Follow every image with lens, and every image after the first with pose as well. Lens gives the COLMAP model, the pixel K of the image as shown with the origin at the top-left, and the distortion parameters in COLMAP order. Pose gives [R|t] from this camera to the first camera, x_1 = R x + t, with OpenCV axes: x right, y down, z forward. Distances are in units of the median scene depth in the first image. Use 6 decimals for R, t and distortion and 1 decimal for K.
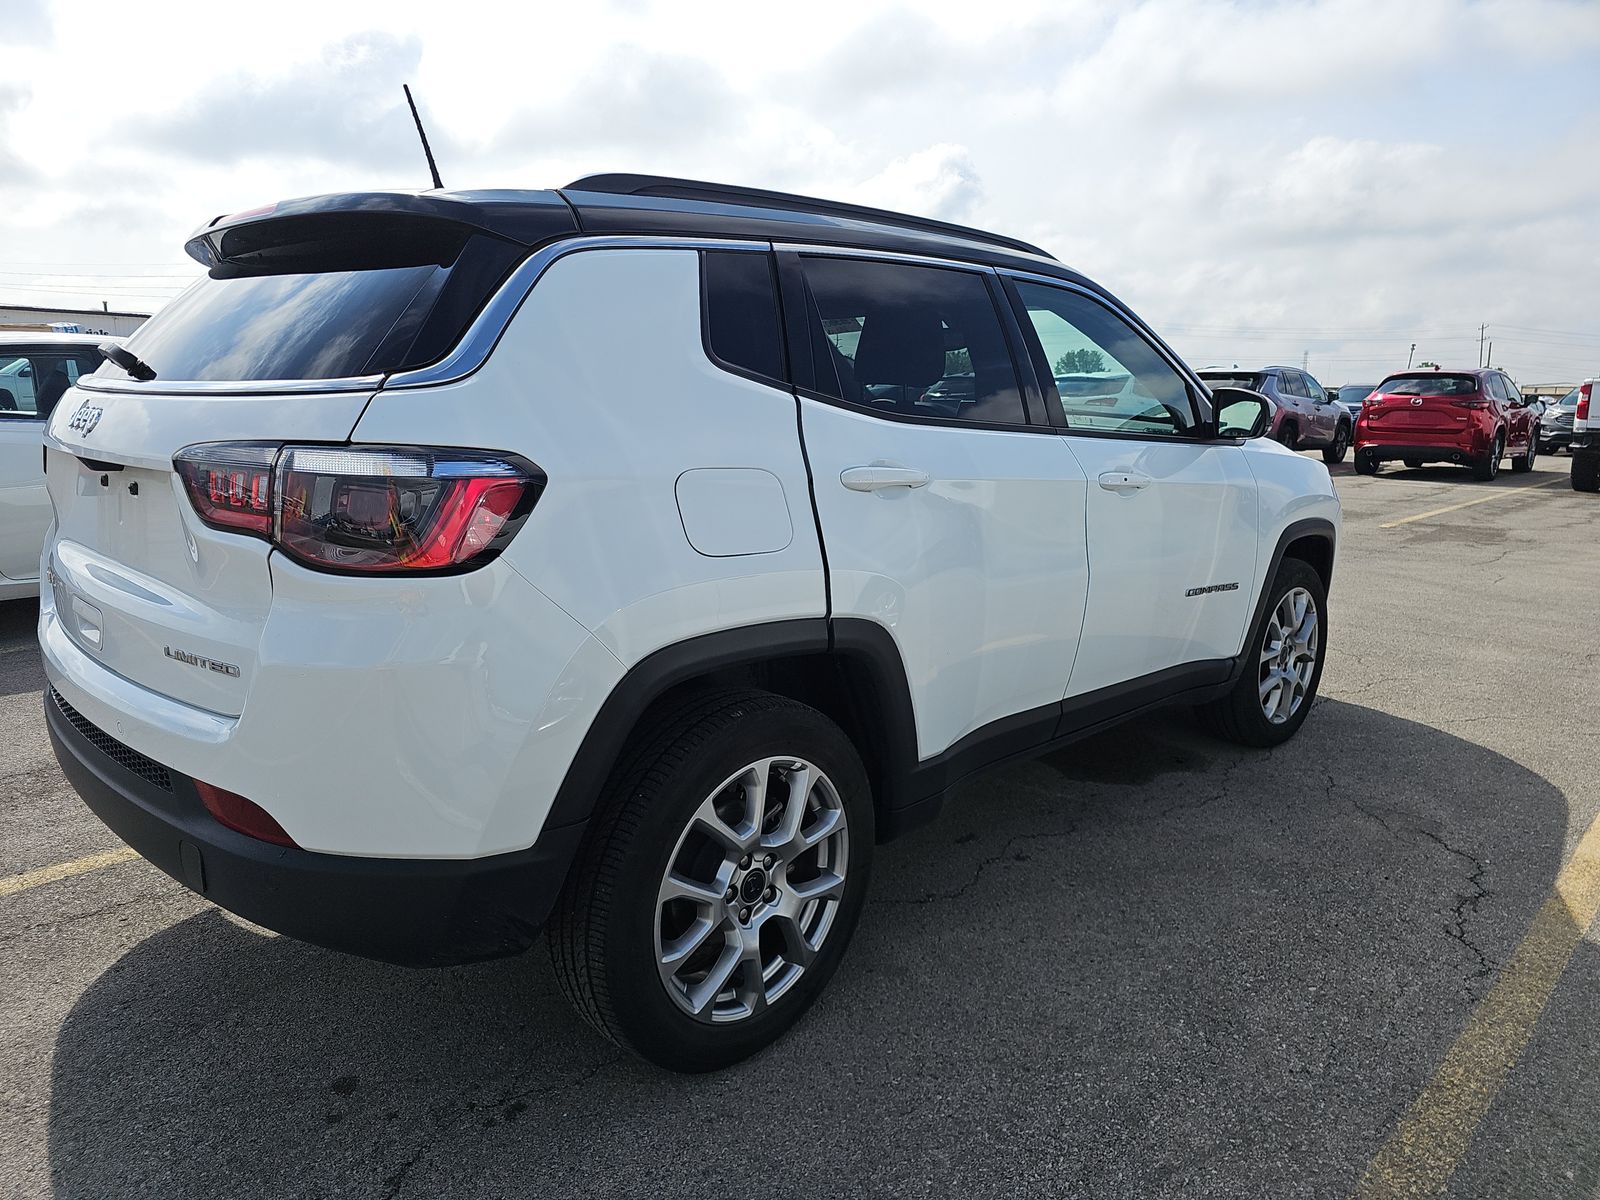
lens RADIAL K [[1123.5, 0, 785.6], [0, 1123.5, 602.2], [0, 0, 1]] dist [0.084395, -0.092824]
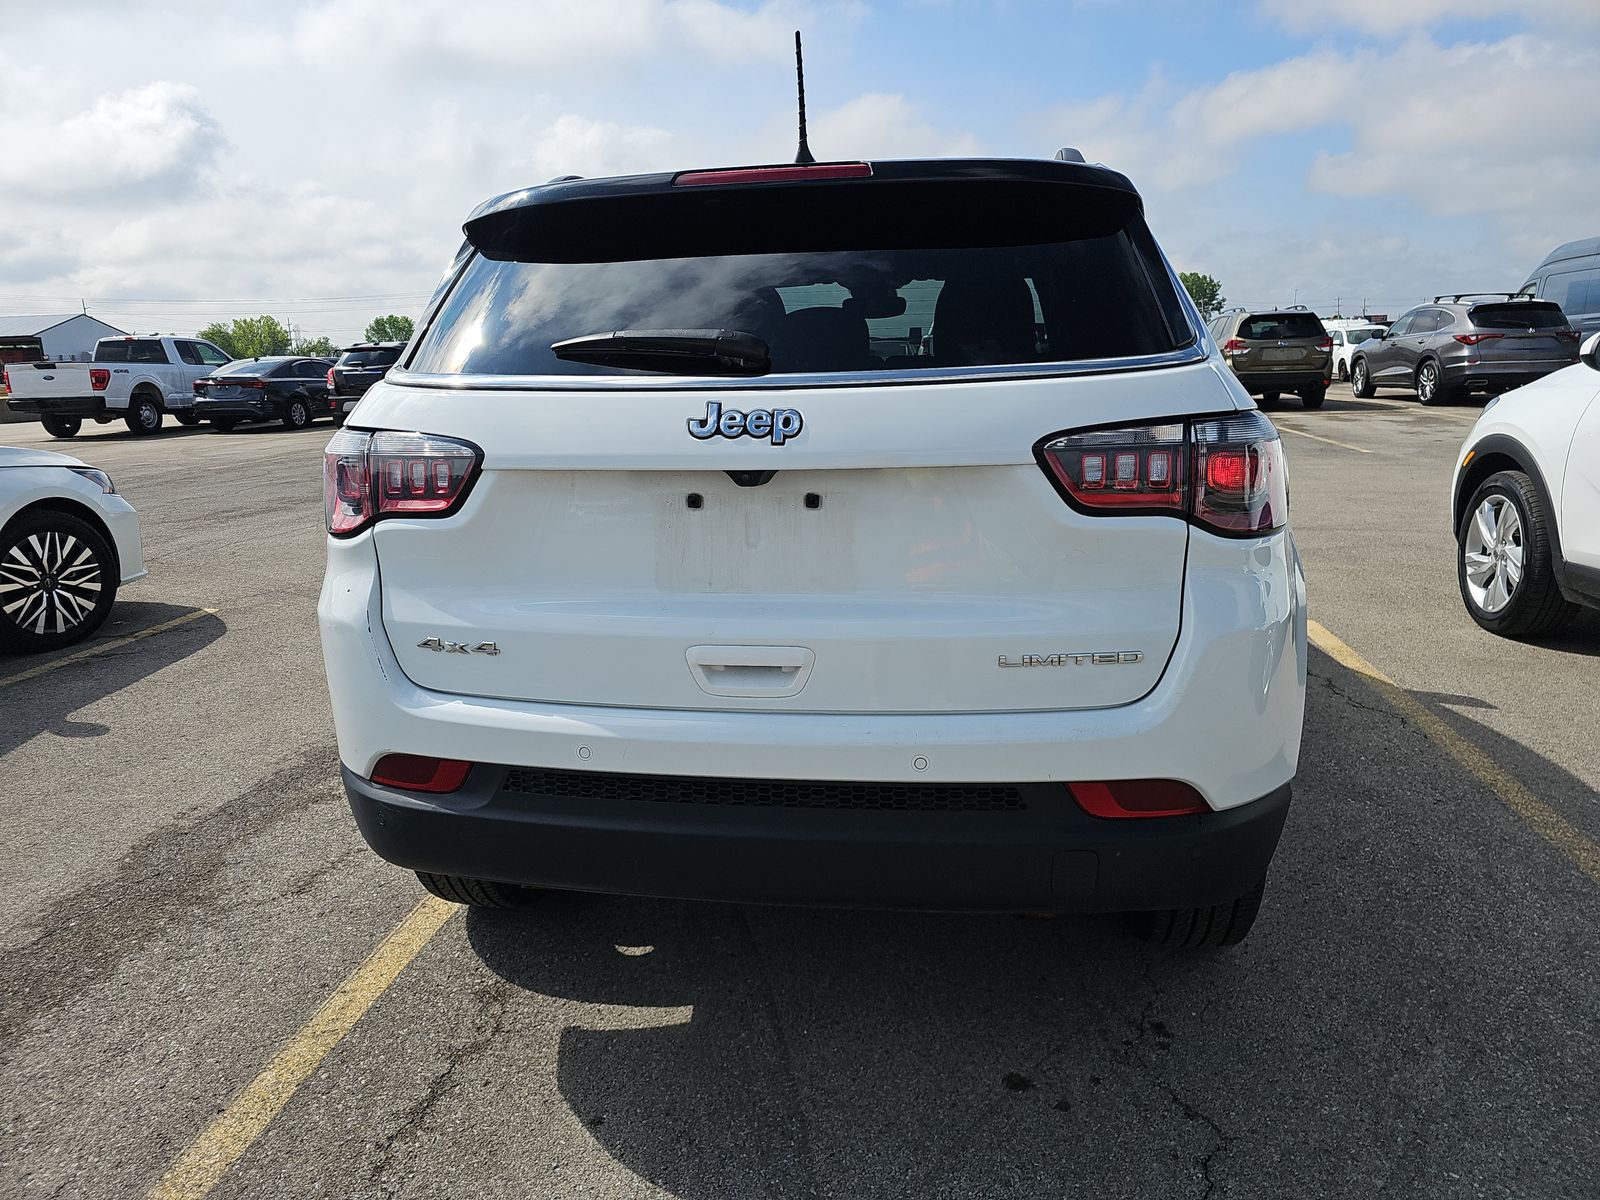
lens RADIAL K [[1123.5, 0, 785.6], [0, 1123.5, 602.2], [0, 0, 1]] dist [0.084395, -0.092824]
pose [[0.783380, -0.175087, 0.596372, -0.097557], [0.157733, 0.984094, 0.081722, -0.008585], [-0.601195, 0.030048, 0.798537, 0.030519]]
